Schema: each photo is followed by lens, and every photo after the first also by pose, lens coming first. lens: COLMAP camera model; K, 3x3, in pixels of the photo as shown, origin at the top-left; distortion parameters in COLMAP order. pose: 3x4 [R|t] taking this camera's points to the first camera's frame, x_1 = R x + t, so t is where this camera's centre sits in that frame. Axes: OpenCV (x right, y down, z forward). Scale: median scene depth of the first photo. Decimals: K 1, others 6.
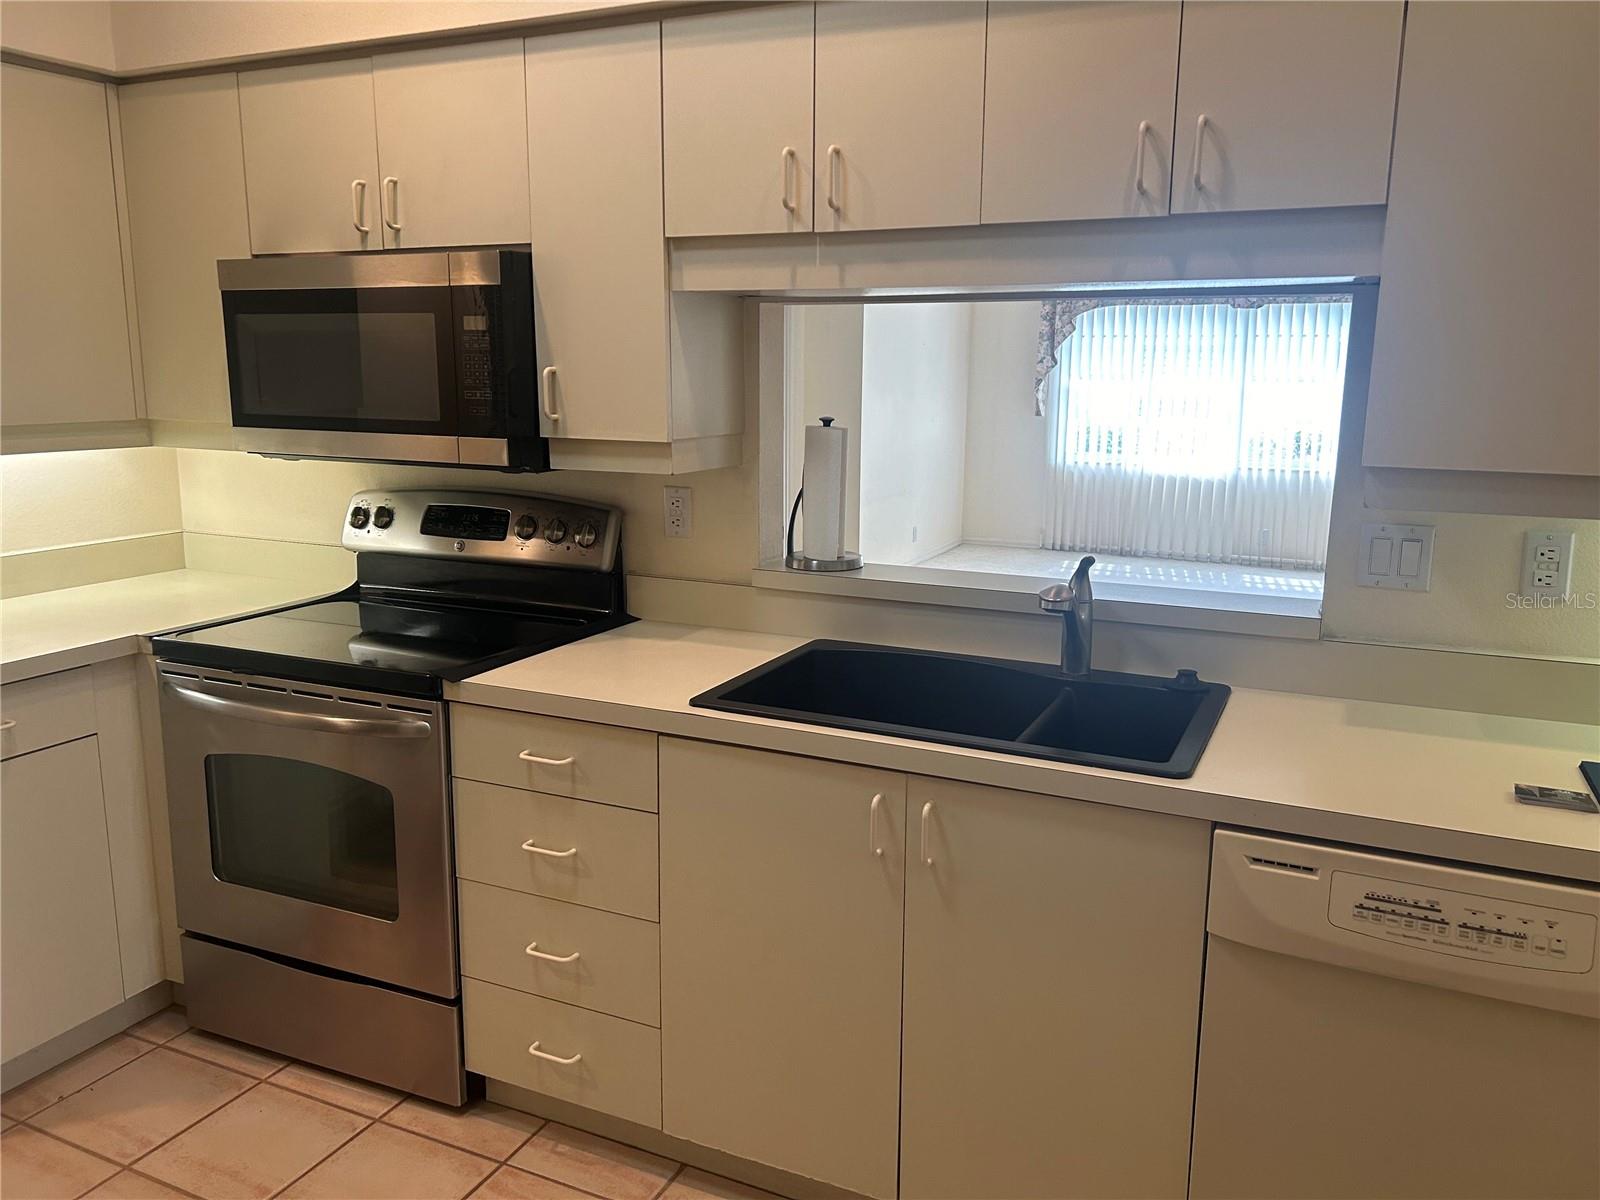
lens RADIAL K [[1209.9, 0, 800.6], [0, 1209.9, 598.7], [0, 0, 1]] dist [0.055933, -0.057284]
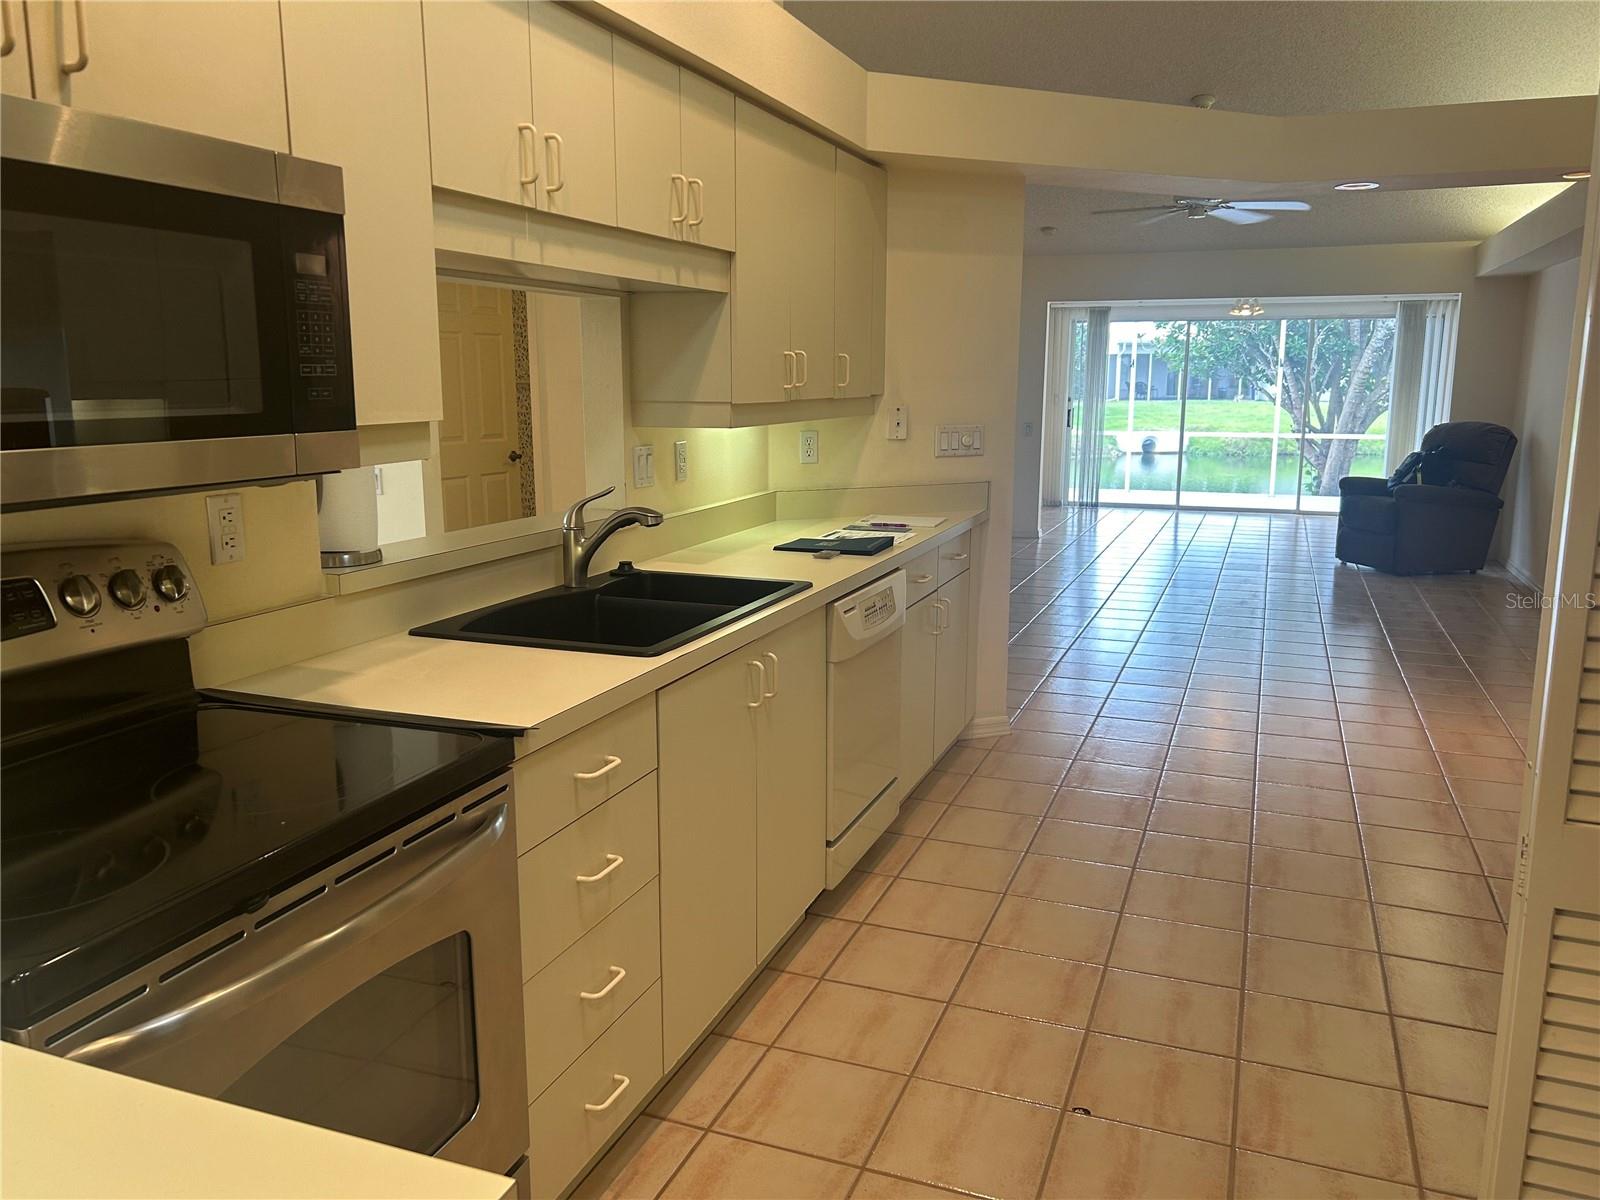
lens RADIAL K [[1209.9, 0, 807.7], [0, 1209.9, 599.4], [0, 0, 1]] dist [0.055933, -0.057284]
pose [[-0.072546, -0.193572, 0.978400, -0.898293], [0.185635, 0.961223, 0.203938, -0.120544], [-0.979937, 0.196420, -0.033799, 0.708431]]
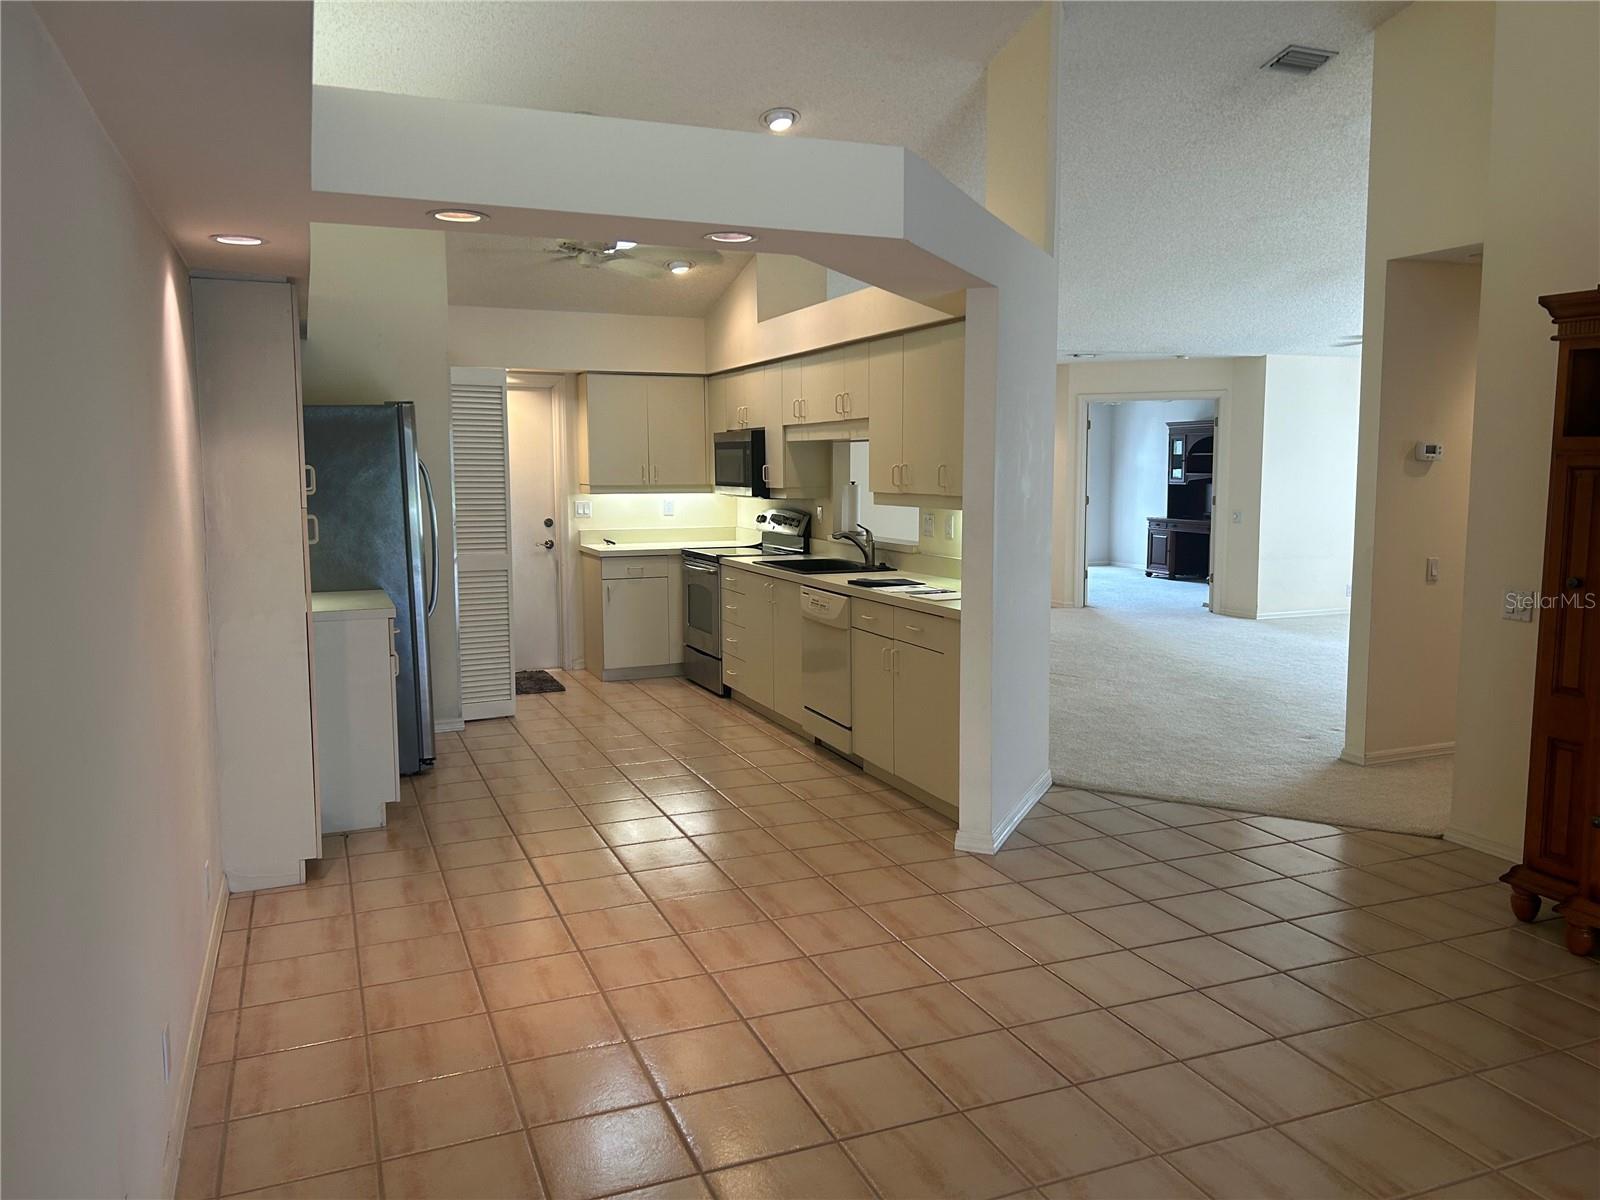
lens RADIAL K [[1209.9, 0, 805.9], [0, 1209.9, 594.2], [0, 0, 1]] dist [0.055933, -0.057284]
pose [[0.731824, 0.061190, -0.678741, 1.853080], [-0.118043, 0.992288, -0.037819, 0.228285], [0.671192, 0.107797, 0.733404, -1.103854]]
